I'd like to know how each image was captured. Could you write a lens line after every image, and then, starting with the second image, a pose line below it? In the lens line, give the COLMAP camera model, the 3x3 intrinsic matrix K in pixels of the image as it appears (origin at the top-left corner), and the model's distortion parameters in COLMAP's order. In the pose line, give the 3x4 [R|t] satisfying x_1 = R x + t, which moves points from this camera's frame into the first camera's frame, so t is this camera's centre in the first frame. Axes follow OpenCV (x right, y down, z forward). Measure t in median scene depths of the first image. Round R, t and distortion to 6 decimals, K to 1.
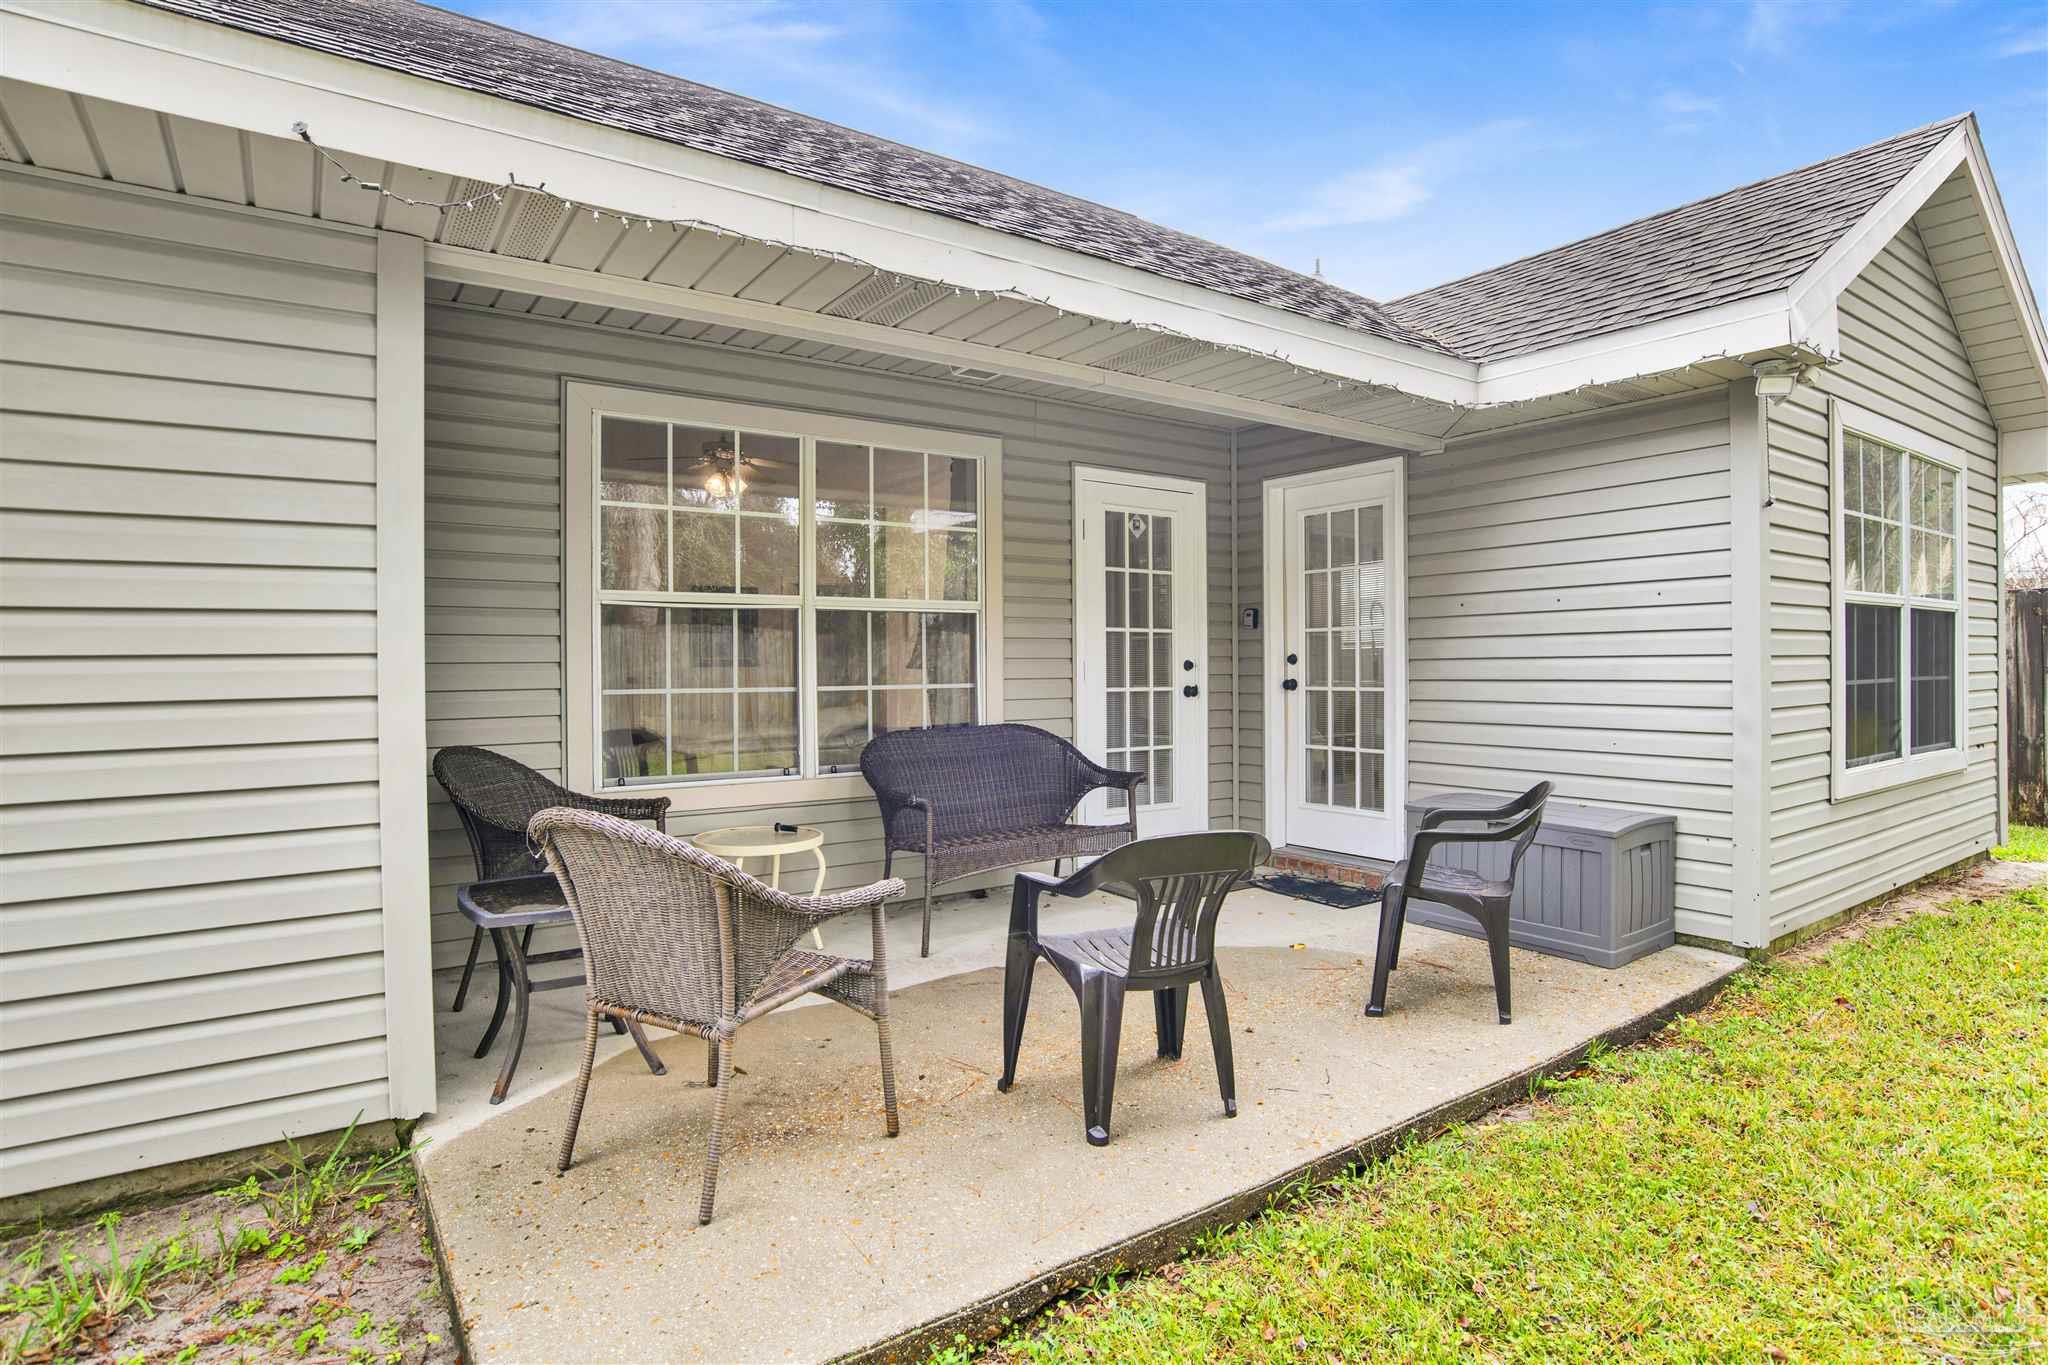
lens RADIAL K [[1076.8, 0, 1032.8], [0, 1076.8, 670.6], [0, 0, 1]] dist [-0.044990, -0.000027]
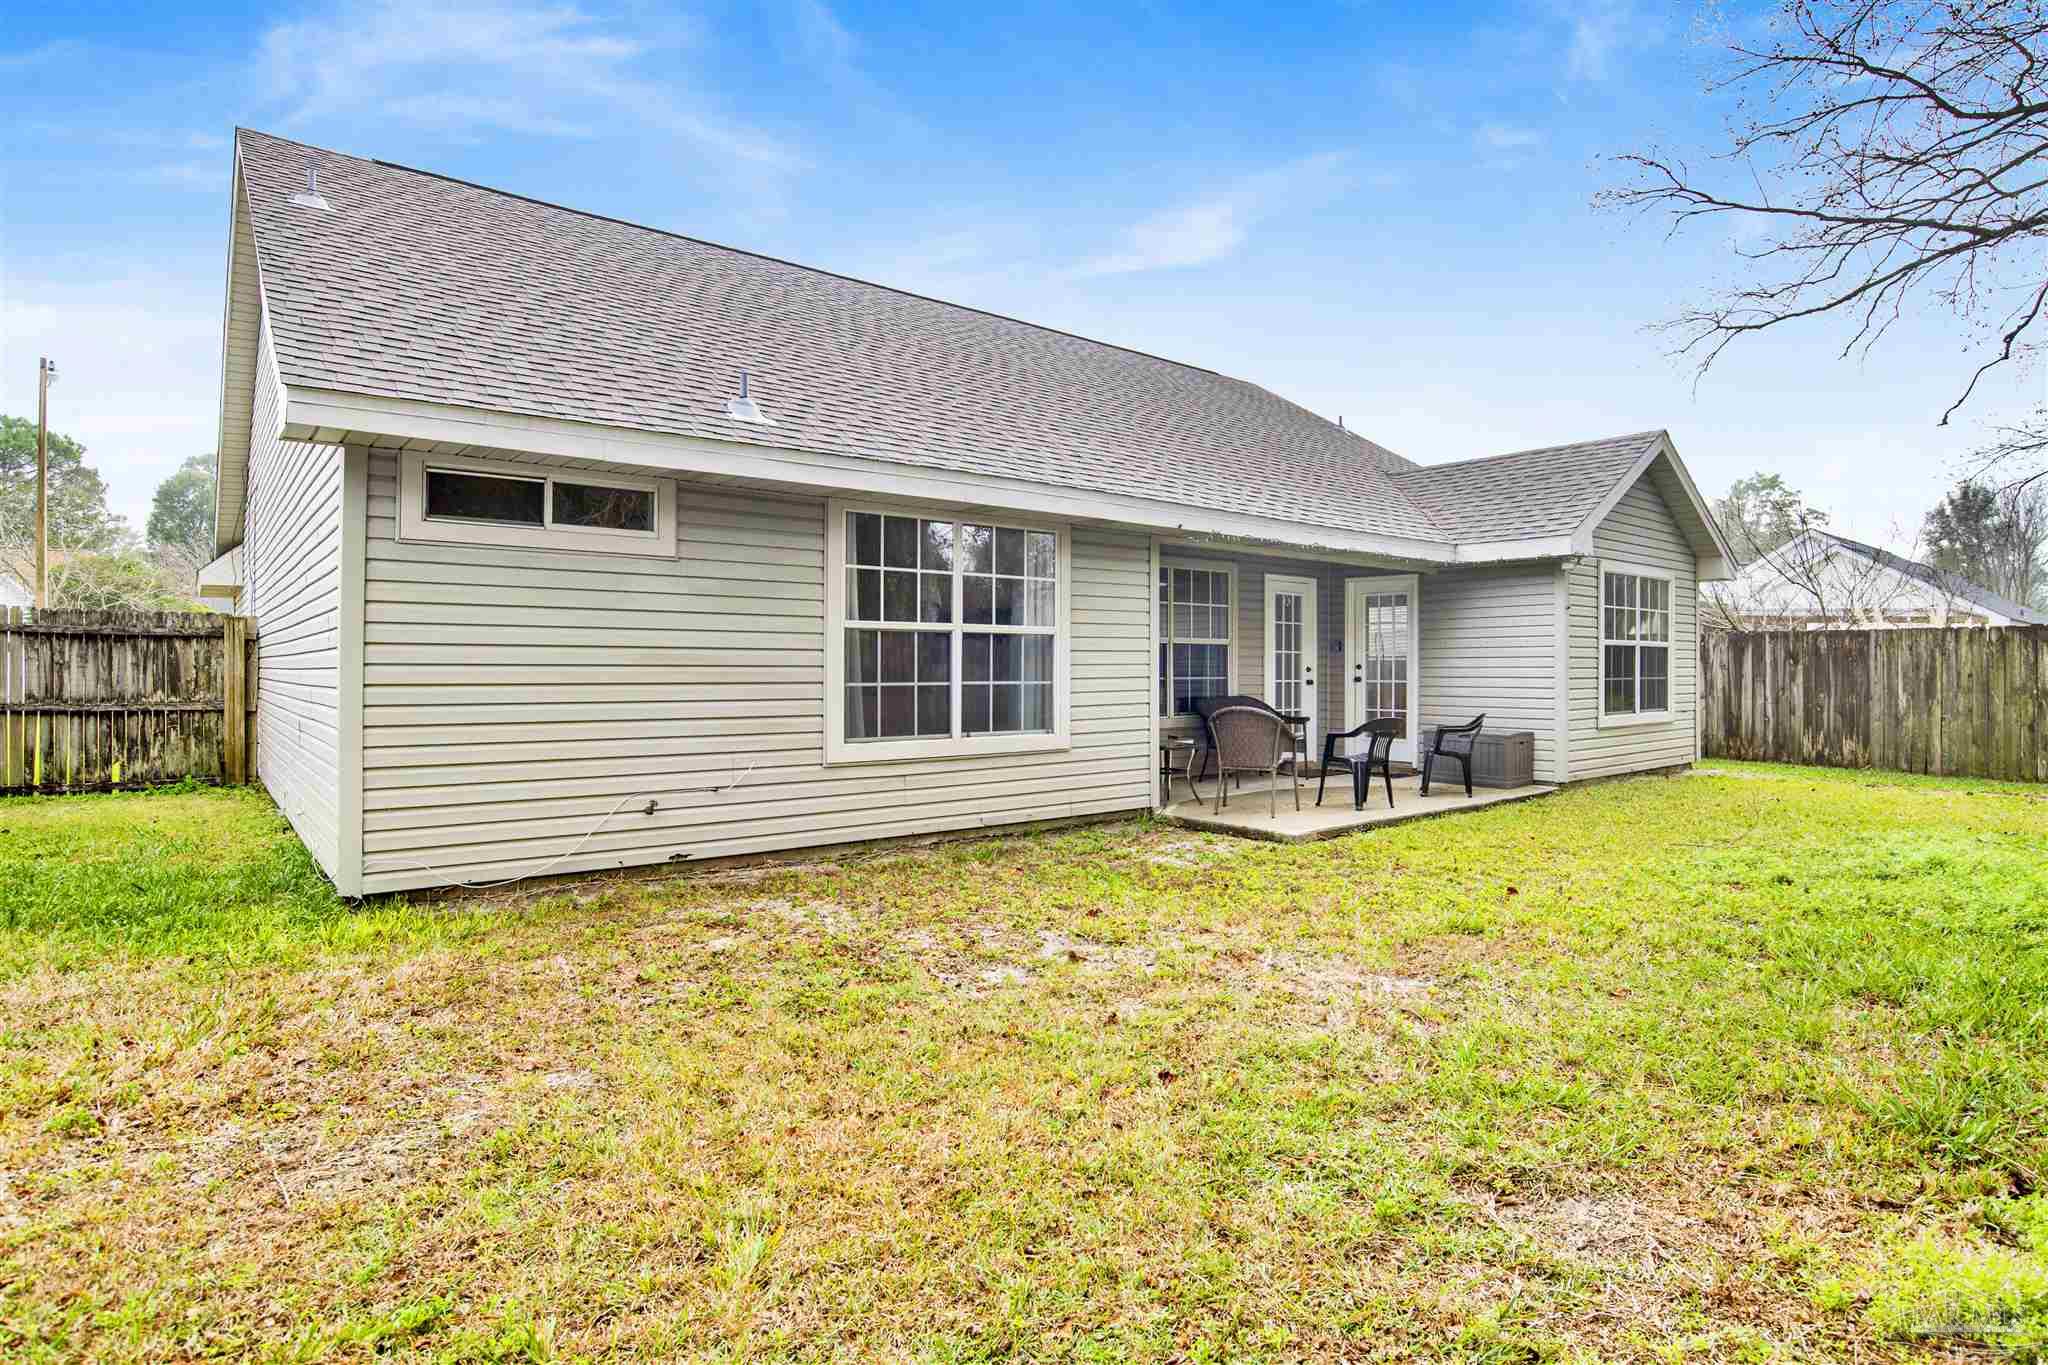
lens RADIAL K [[1110.4, 0, 1026.5], [0, 1110.4, 668.2], [0, 0, 1]] dist [-0.060815, 0.001487]
pose [[0.997659, 0.008531, 0.067846, -0.582615], [-0.008213, 0.999954, -0.004974, 0.008302], [-0.067886, 0.004405, 0.997683, -1.148044]]
